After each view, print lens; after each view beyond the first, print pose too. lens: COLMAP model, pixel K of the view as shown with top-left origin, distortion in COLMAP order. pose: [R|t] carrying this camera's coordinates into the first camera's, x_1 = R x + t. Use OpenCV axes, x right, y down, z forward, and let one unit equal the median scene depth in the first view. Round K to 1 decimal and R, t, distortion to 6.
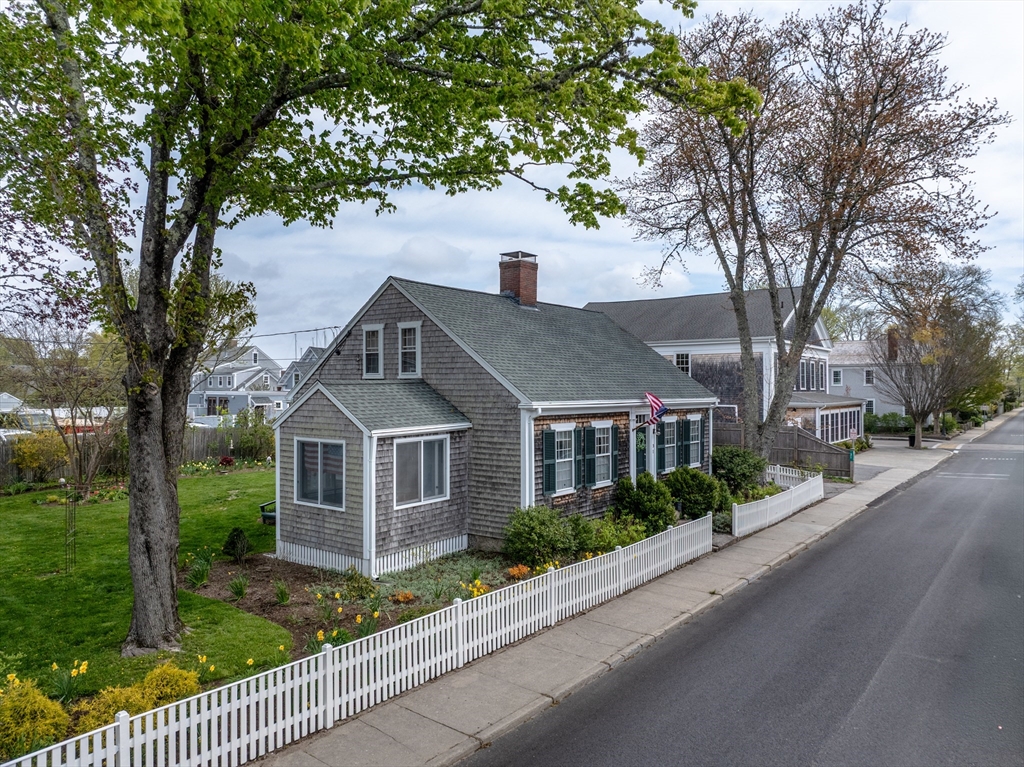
lens RADIAL K [[717.3, 0, 516.6], [0, 717.3, 377.7], [0, 0, 1]] dist [-0.038033, -0.001678]
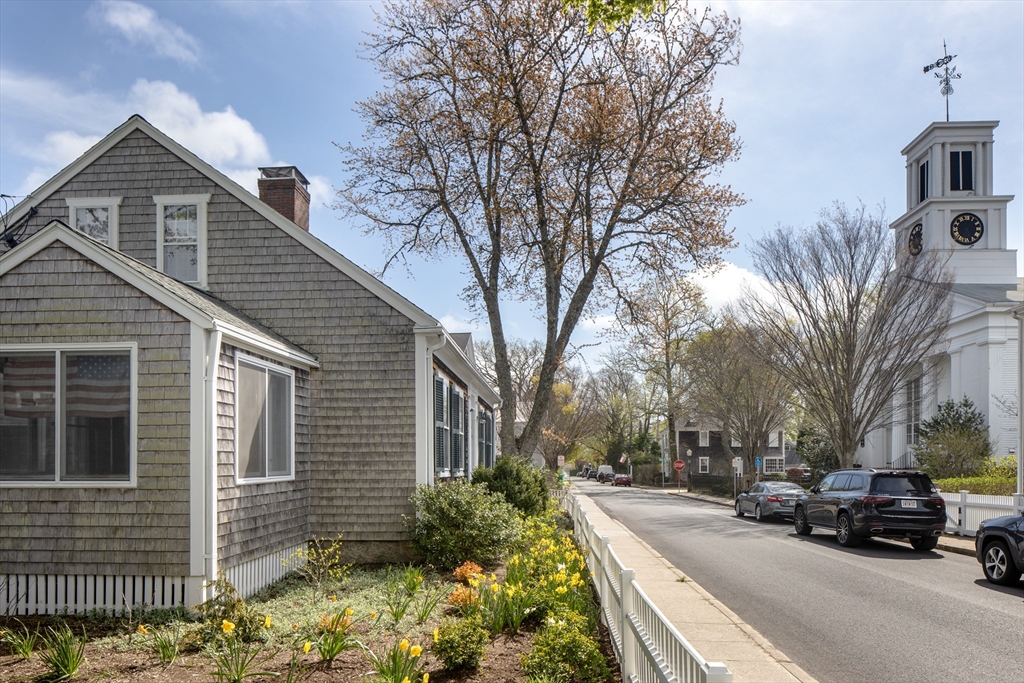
lens RADIAL K [[693.1, 0, 505.9], [0, 693.1, 461.6], [0, 0, 1]] dist [-0.011988, 0.007568]
pose [[0.837656, 0.001233, 0.546197, -0.259767], [-0.002860, 0.999994, 0.002128, 0.152175], [-0.546191, -0.003345, 0.837654, 0.420374]]
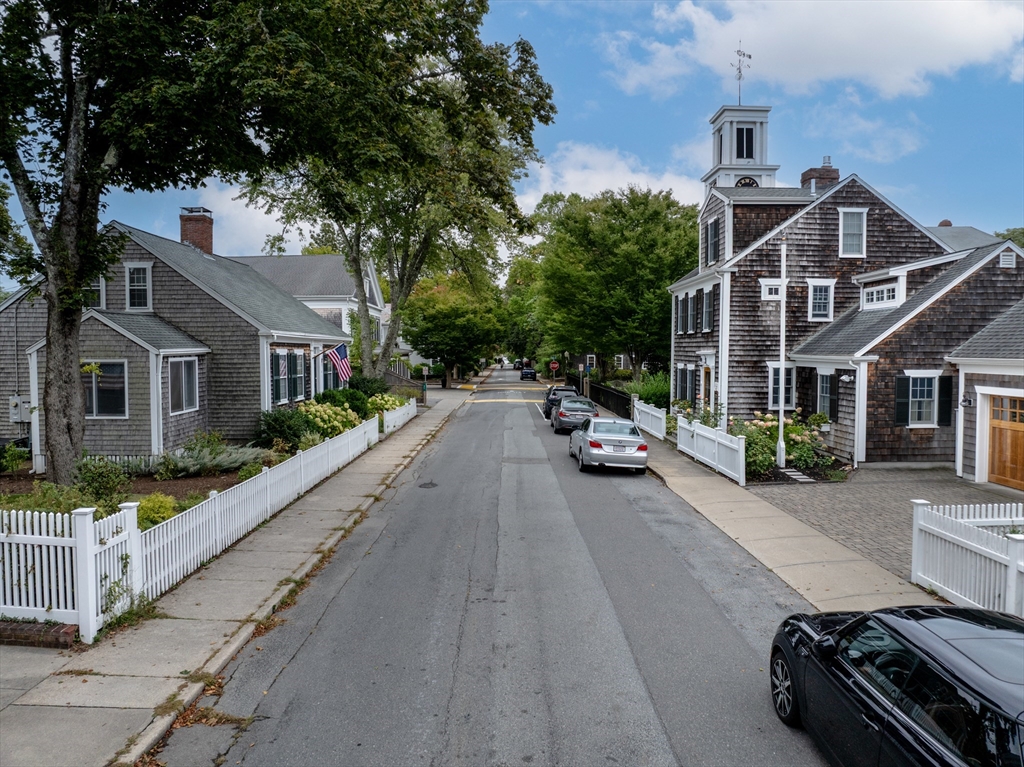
lens RADIAL K [[717.3, 0, 513.0], [0, 717.3, 380.2], [0, 0, 1]] dist [-0.038033, -0.001678]
pose [[0.790177, -0.027274, 0.612271, -0.412278], [-0.004991, 0.998690, 0.050929, 0.053833], [-0.612858, -0.043299, 0.789006, -0.291438]]
